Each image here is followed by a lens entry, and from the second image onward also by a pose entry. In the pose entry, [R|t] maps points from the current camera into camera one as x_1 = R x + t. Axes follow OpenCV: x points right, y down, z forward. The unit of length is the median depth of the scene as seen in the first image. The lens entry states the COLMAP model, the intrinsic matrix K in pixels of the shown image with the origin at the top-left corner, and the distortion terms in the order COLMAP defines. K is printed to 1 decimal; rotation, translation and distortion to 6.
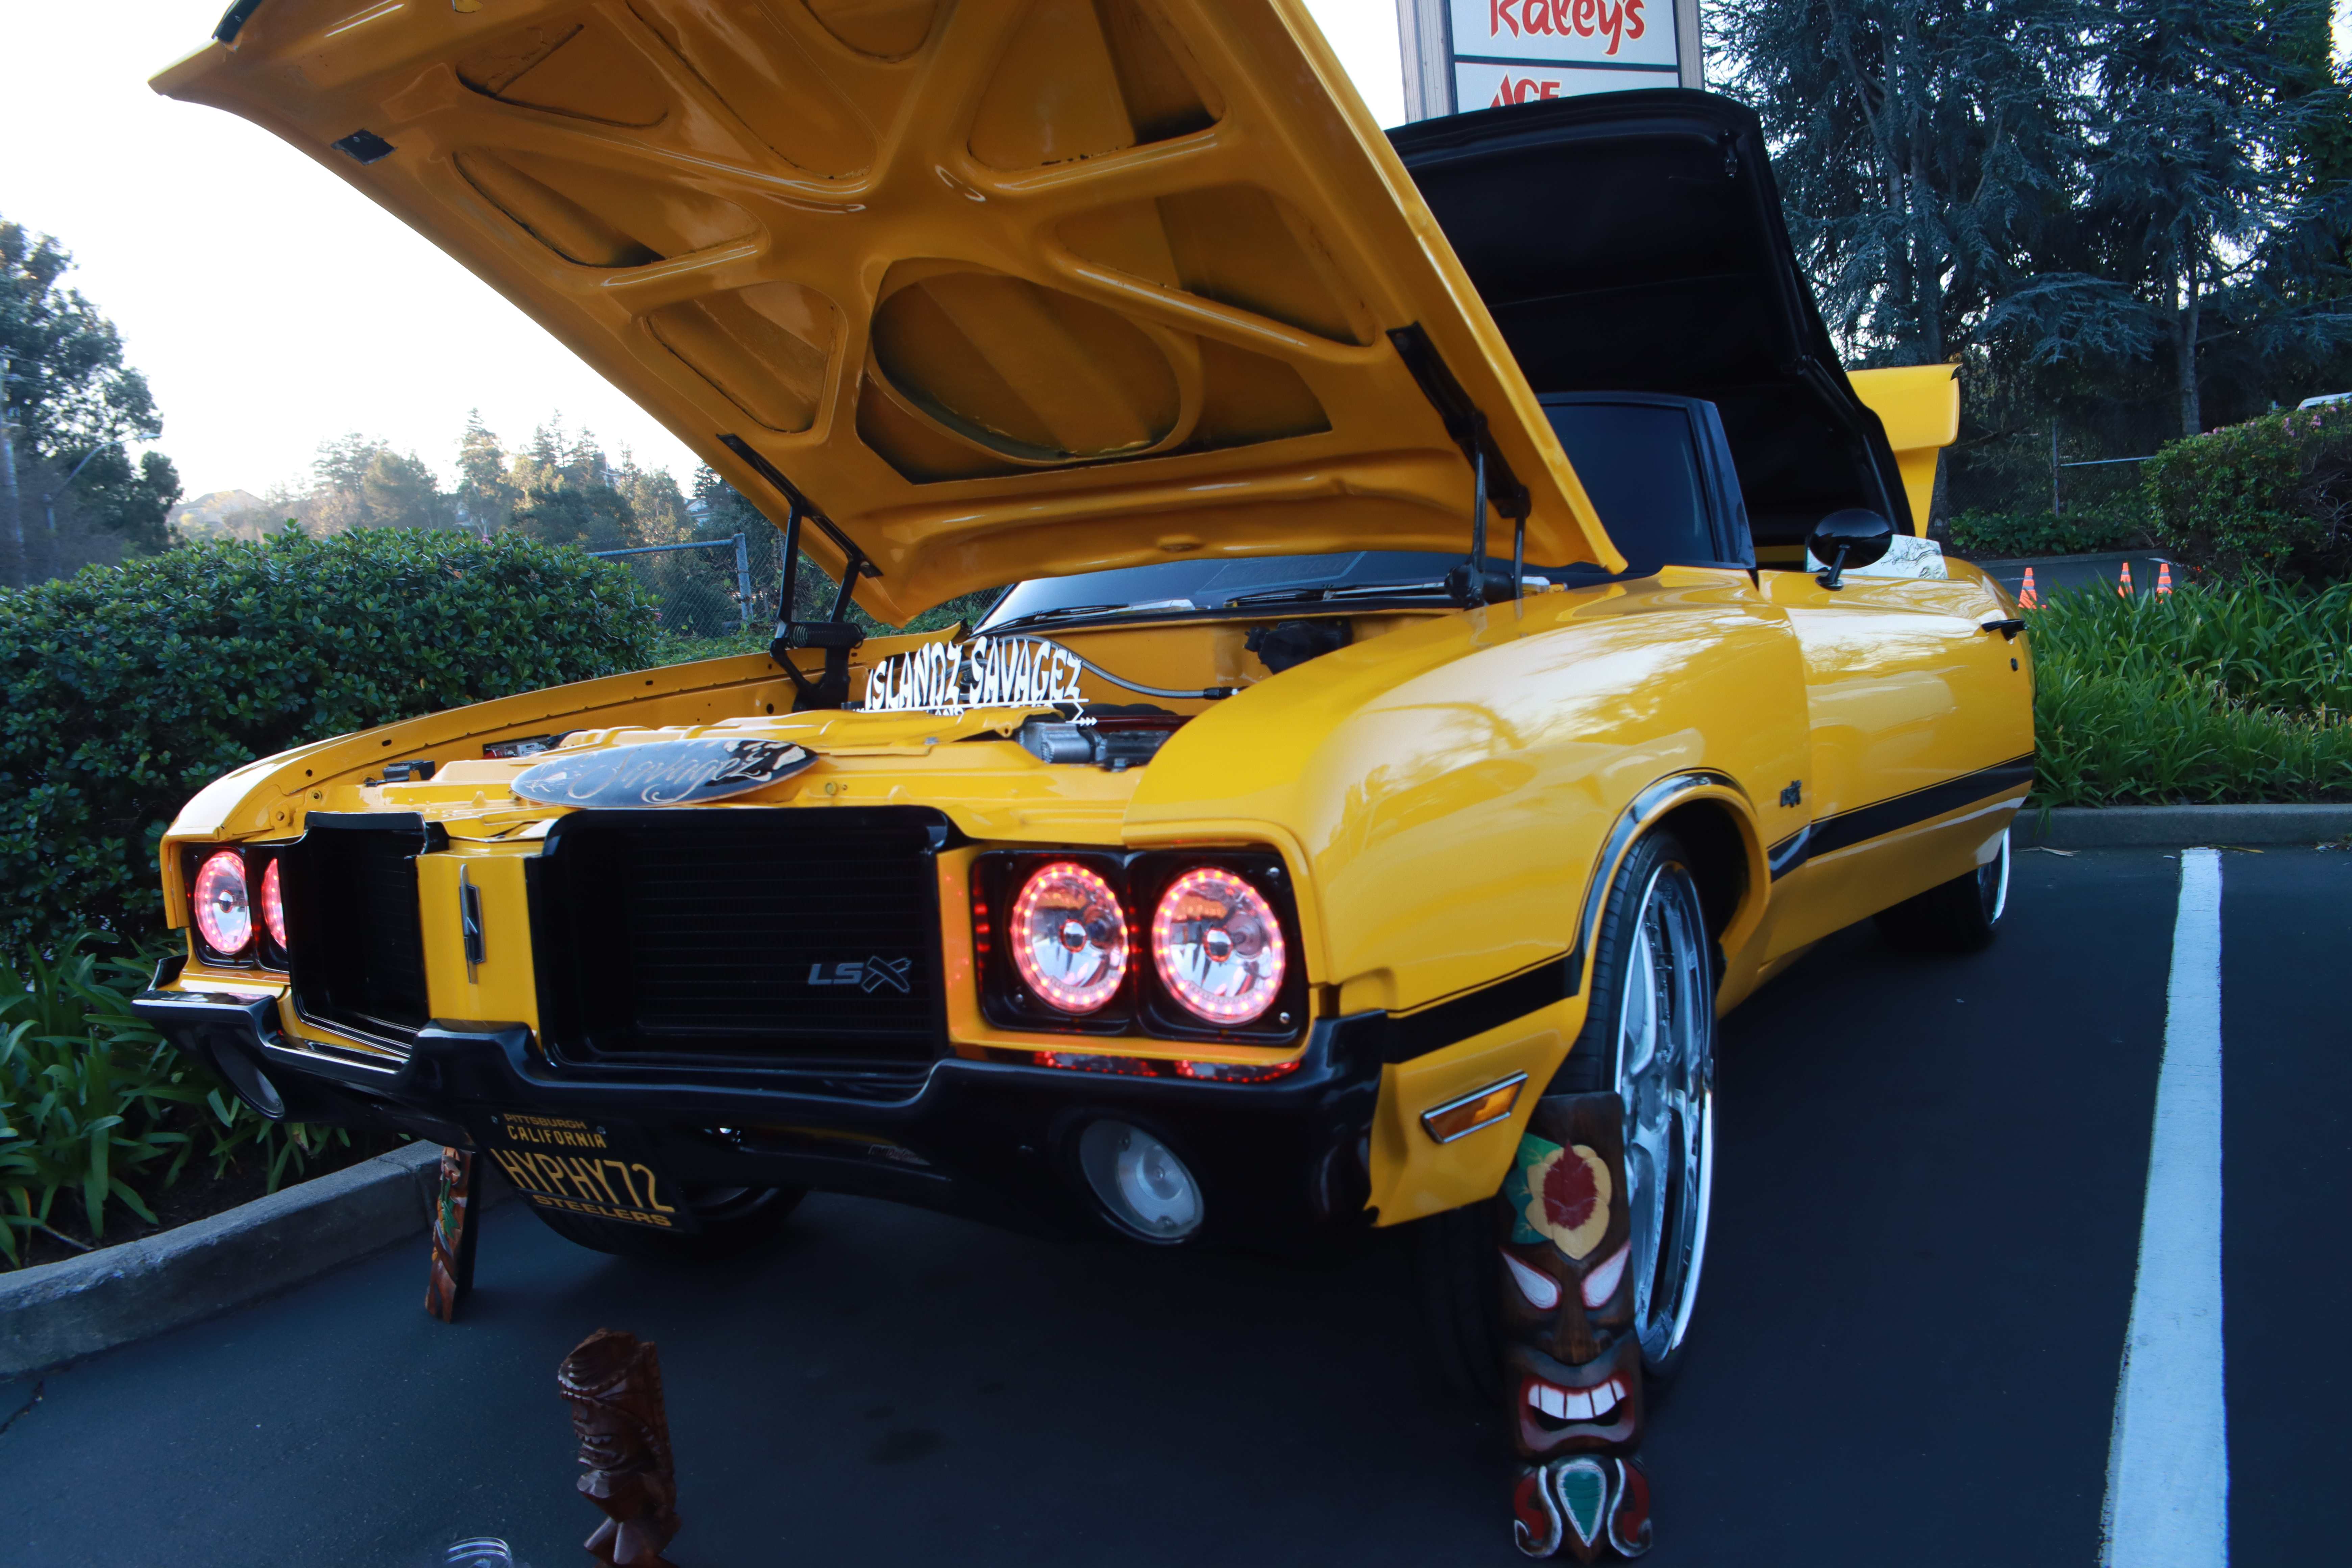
lens RADIAL K [[1866.6, 0, 1229.3], [0, 1866.6, 784.7], [0, 0, 1]] dist [-0.142780, 0.102890]
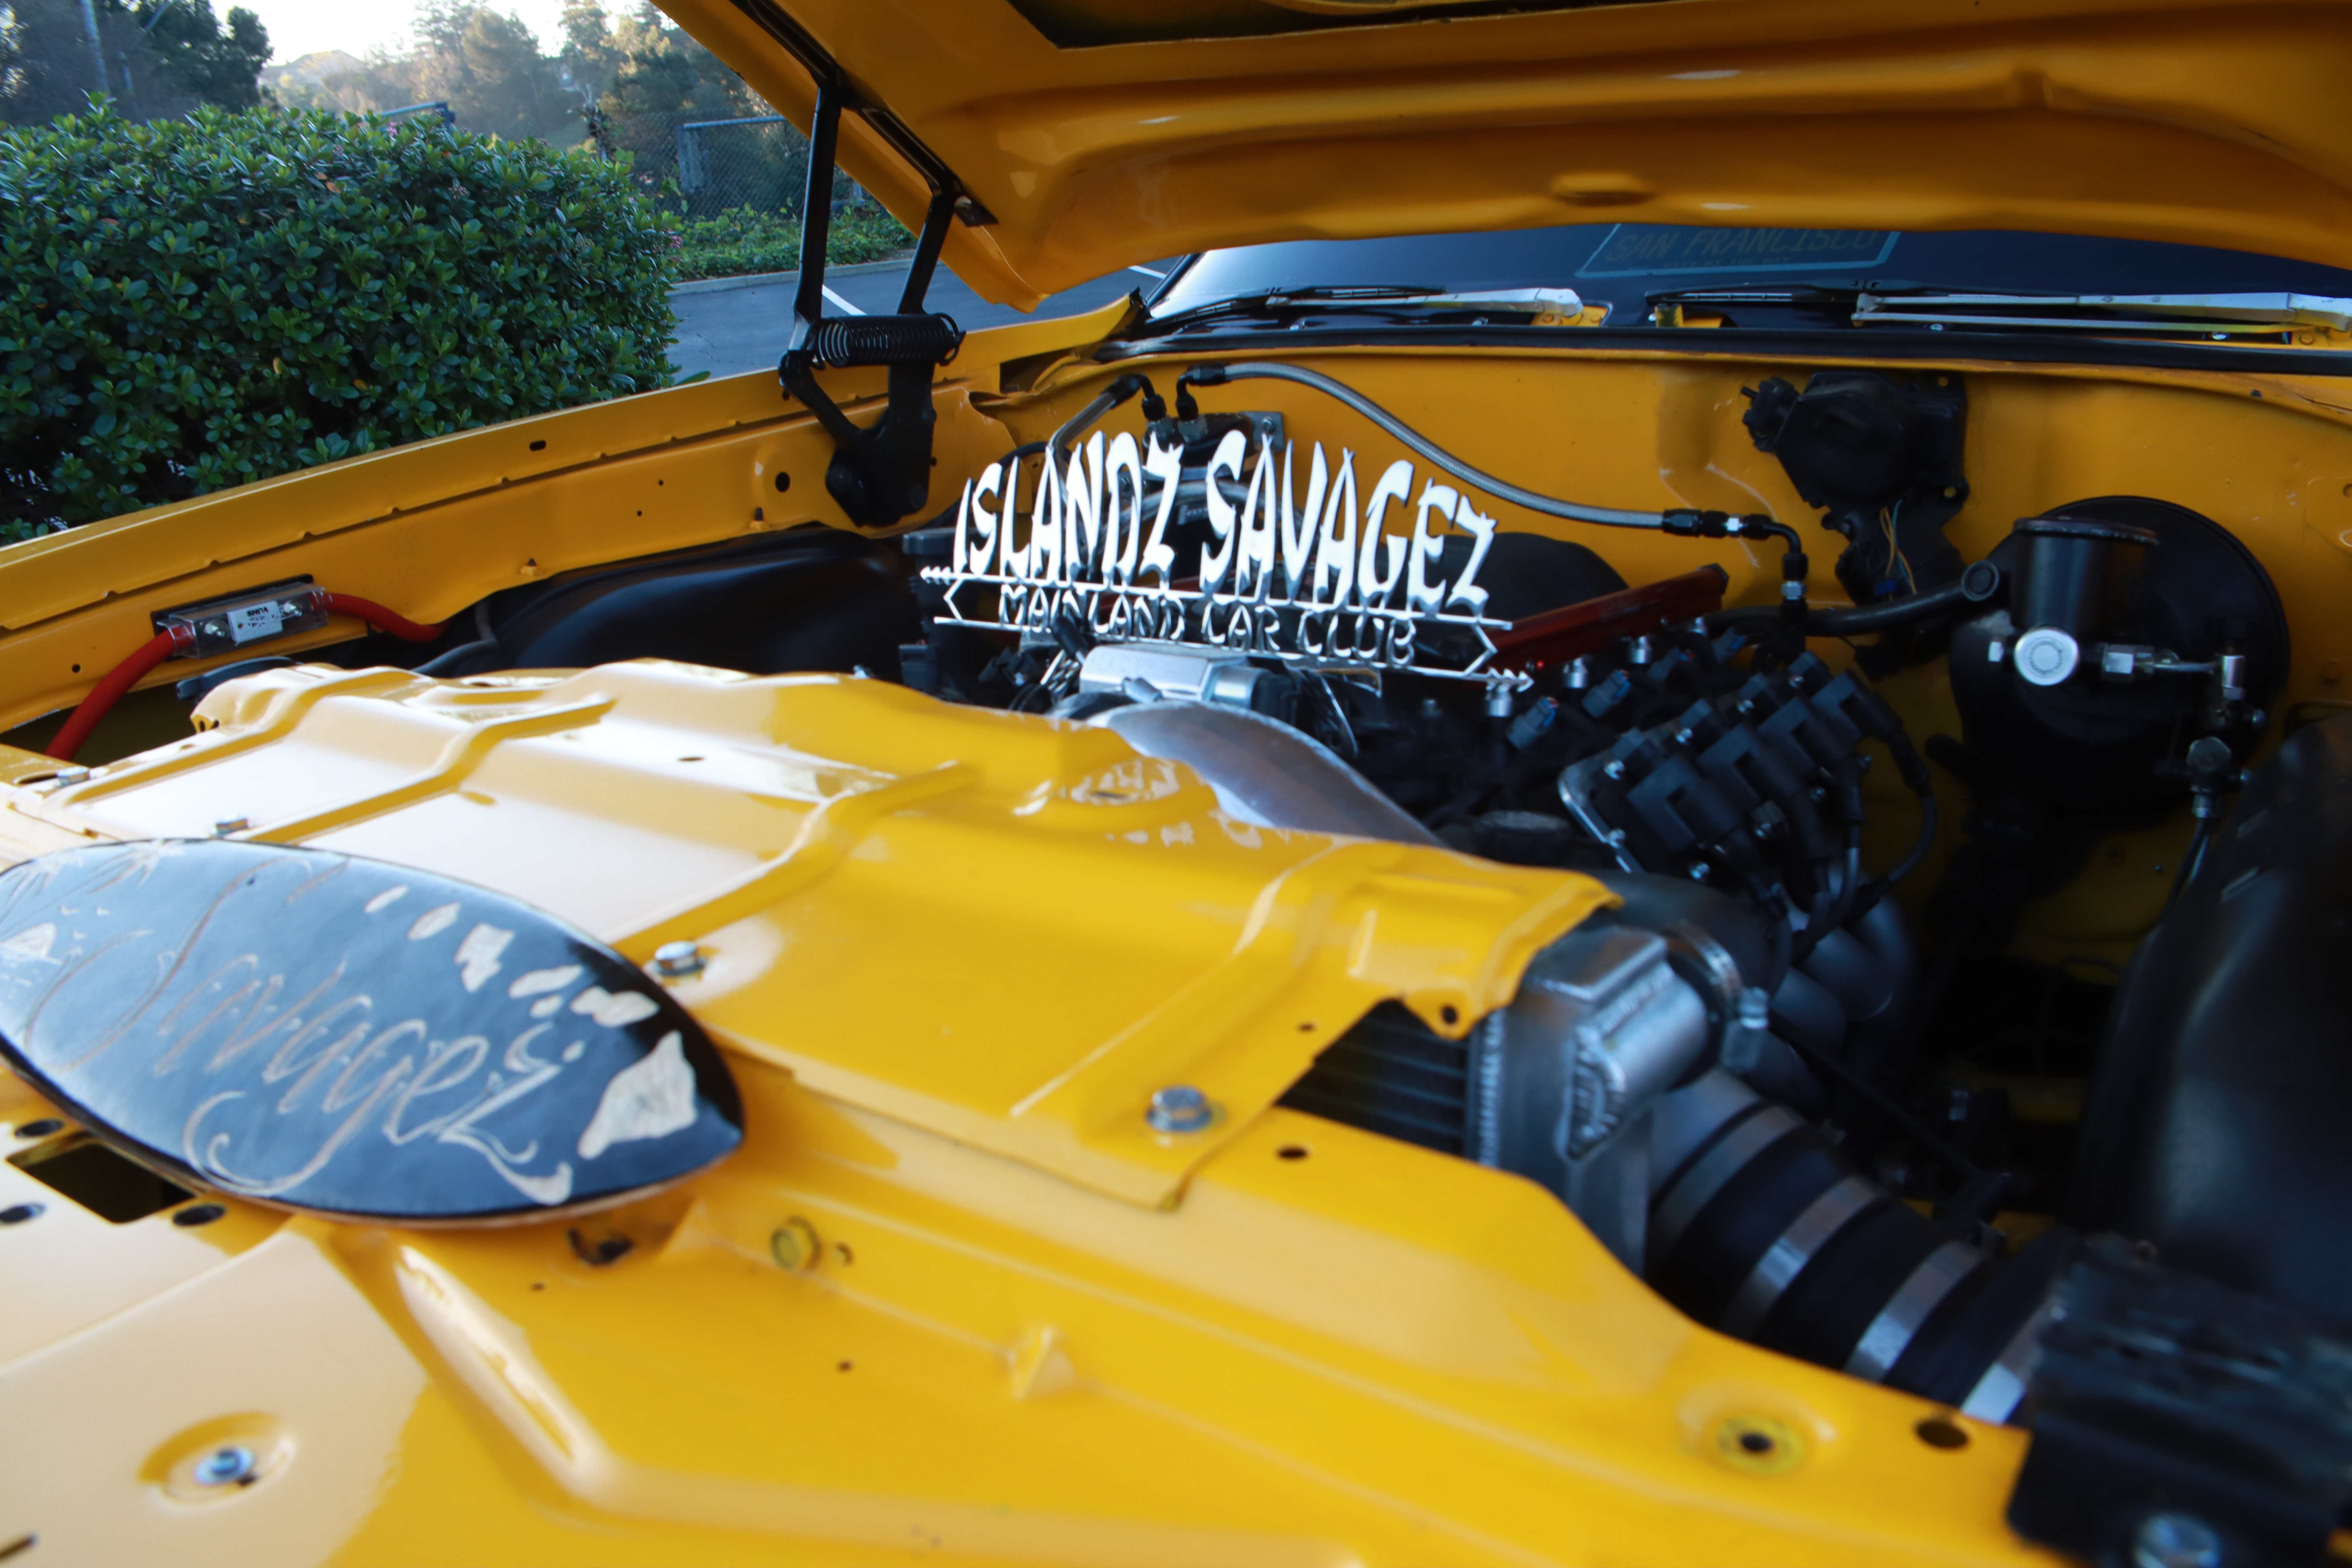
lens RADIAL K [[1866.6, 0, 1197.8], [0, 1866.6, 774.6], [0, 0, 1]] dist [-0.142780, 0.102890]
pose [[0.996397, 0.048742, -0.069401, -0.073346], [-0.033031, 0.976761, 0.211771, -0.061962], [0.078110, -0.208715, 0.974852, 0.392660]]
